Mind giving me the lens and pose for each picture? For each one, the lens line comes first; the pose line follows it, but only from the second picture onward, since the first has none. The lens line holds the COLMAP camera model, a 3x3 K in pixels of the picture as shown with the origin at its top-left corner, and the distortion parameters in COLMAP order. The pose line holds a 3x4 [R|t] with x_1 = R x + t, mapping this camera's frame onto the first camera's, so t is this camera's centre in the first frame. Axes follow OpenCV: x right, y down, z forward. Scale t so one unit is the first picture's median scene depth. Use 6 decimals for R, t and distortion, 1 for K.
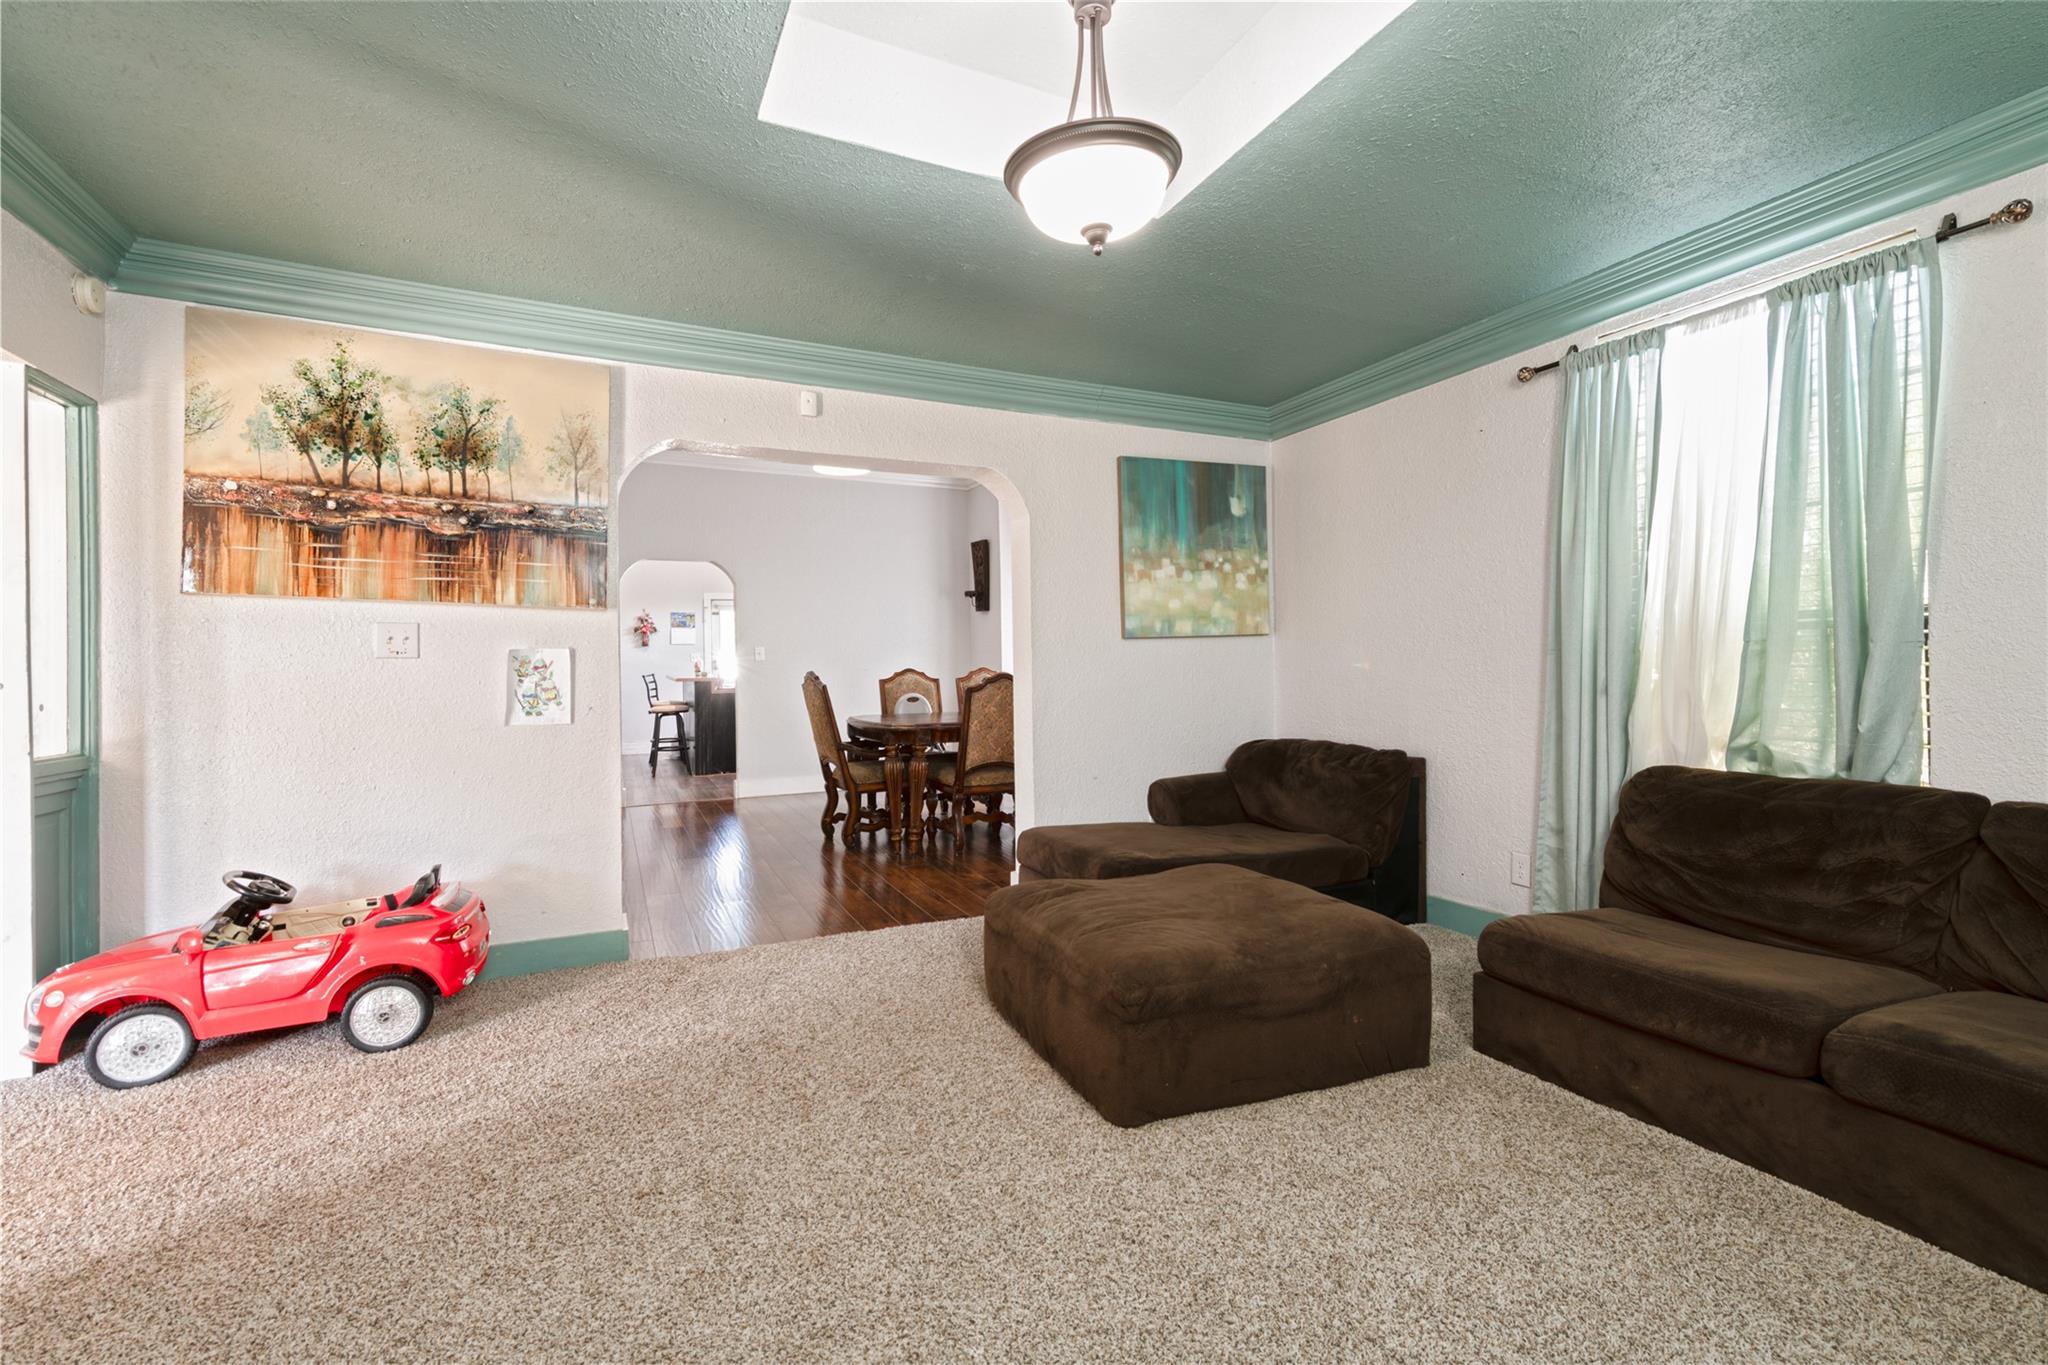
lens RADIAL K [[888.9, 0, 1030.1], [0, 888.9, 645.8], [0, 0, 1]] dist [0.001953, 0.000148]
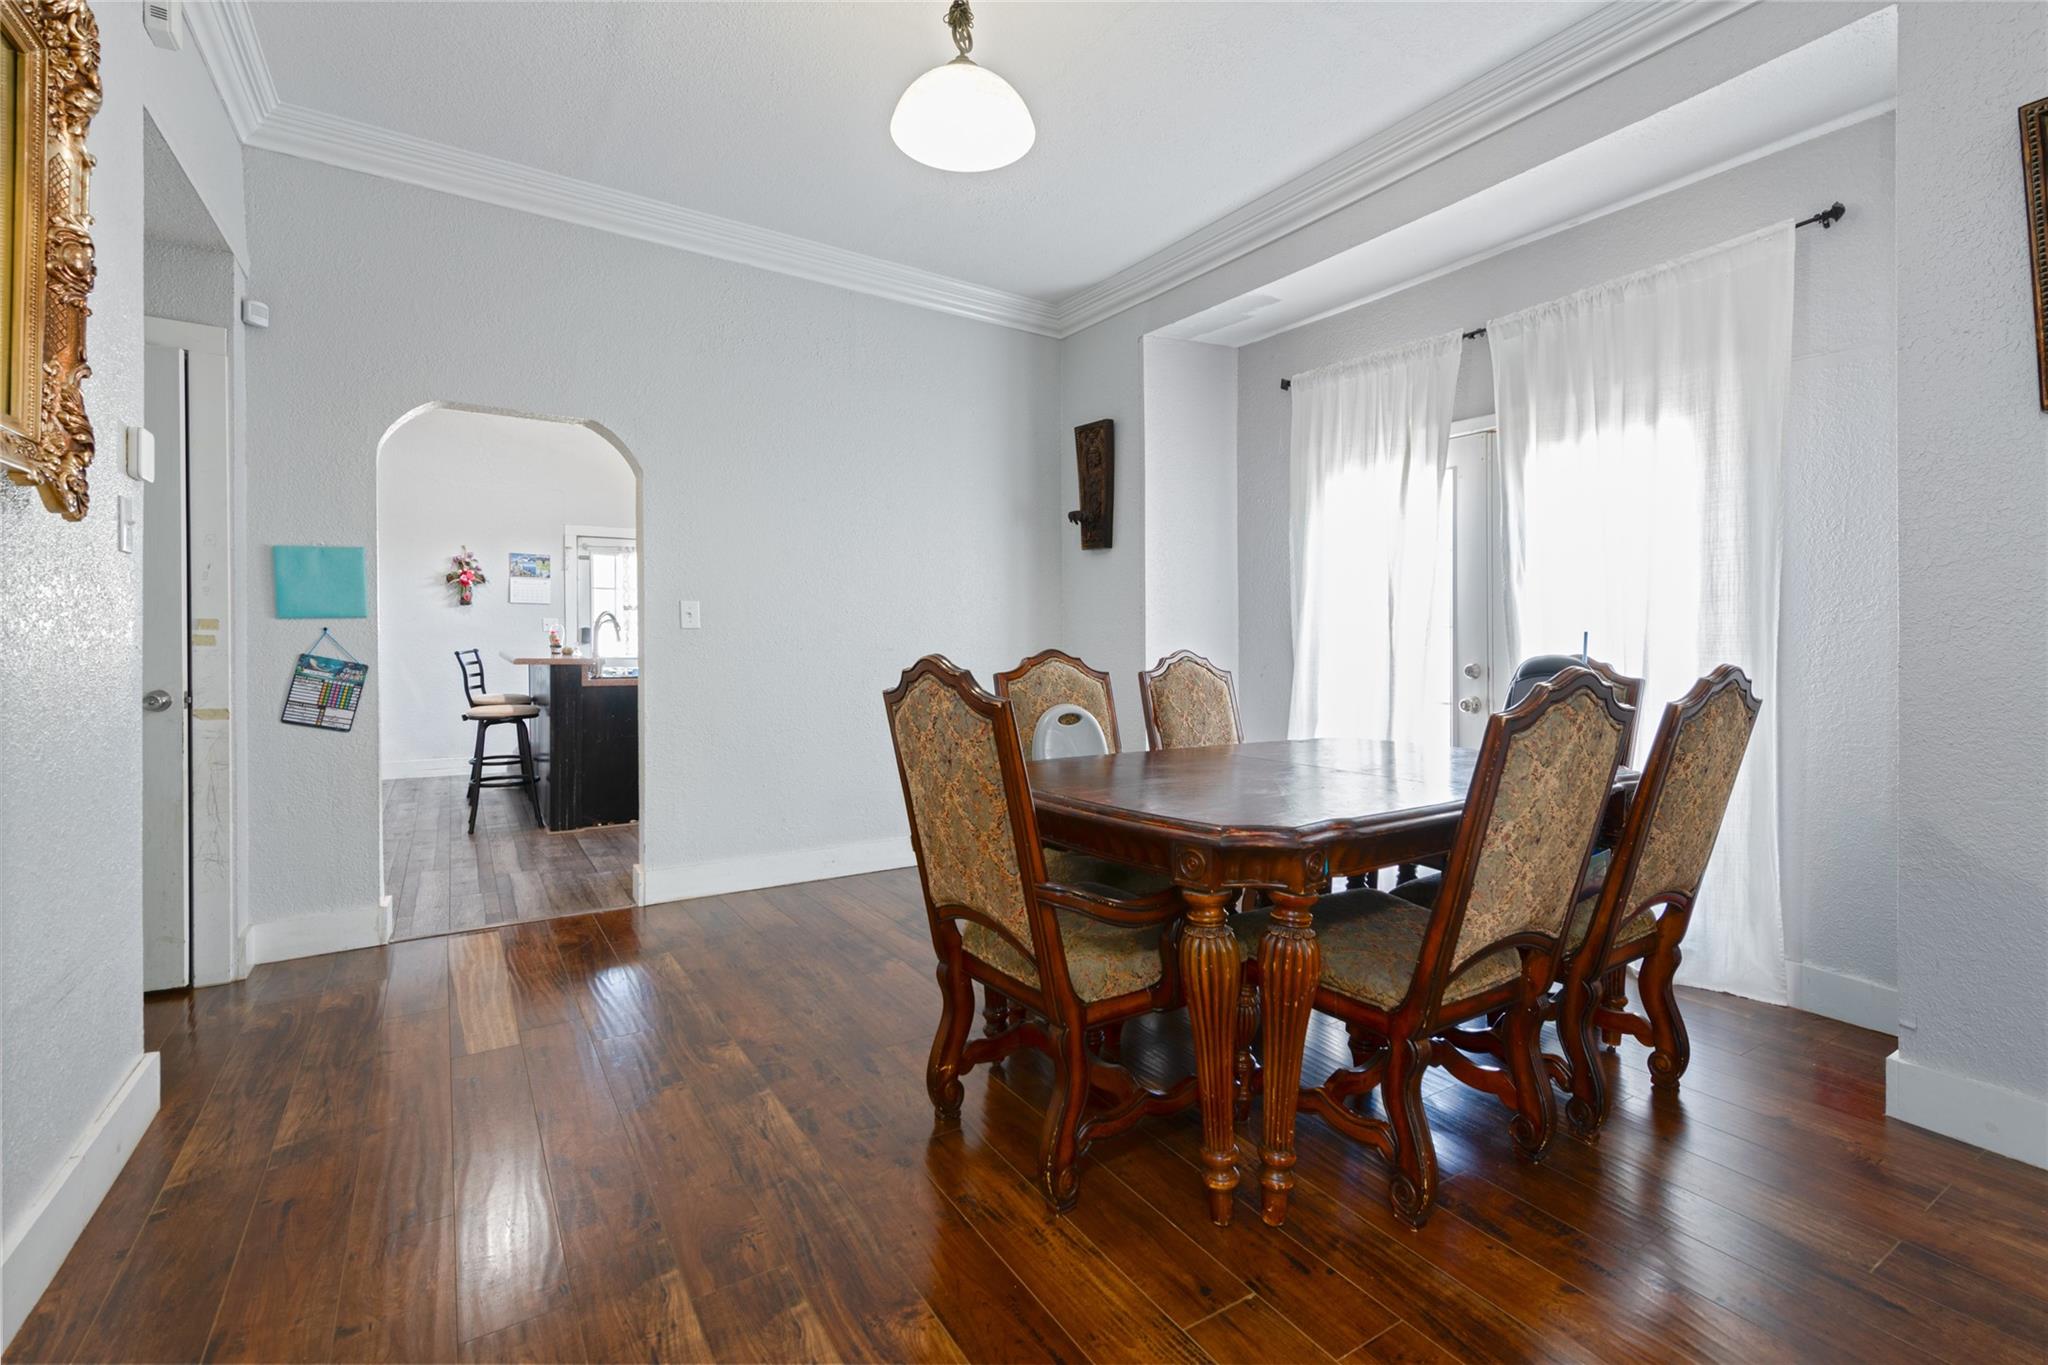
lens RADIAL K [[888.9, 0, 1030.1], [0, 888.9, 645.8], [0, 0, 1]] dist [0.001953, 0.000148]
pose [[0.990397, 0.016016, 0.137324, -0.151716], [-0.019164, 0.999582, 0.021636, 0.010212], [-0.136921, -0.024060, 0.990290, 0.395565]]
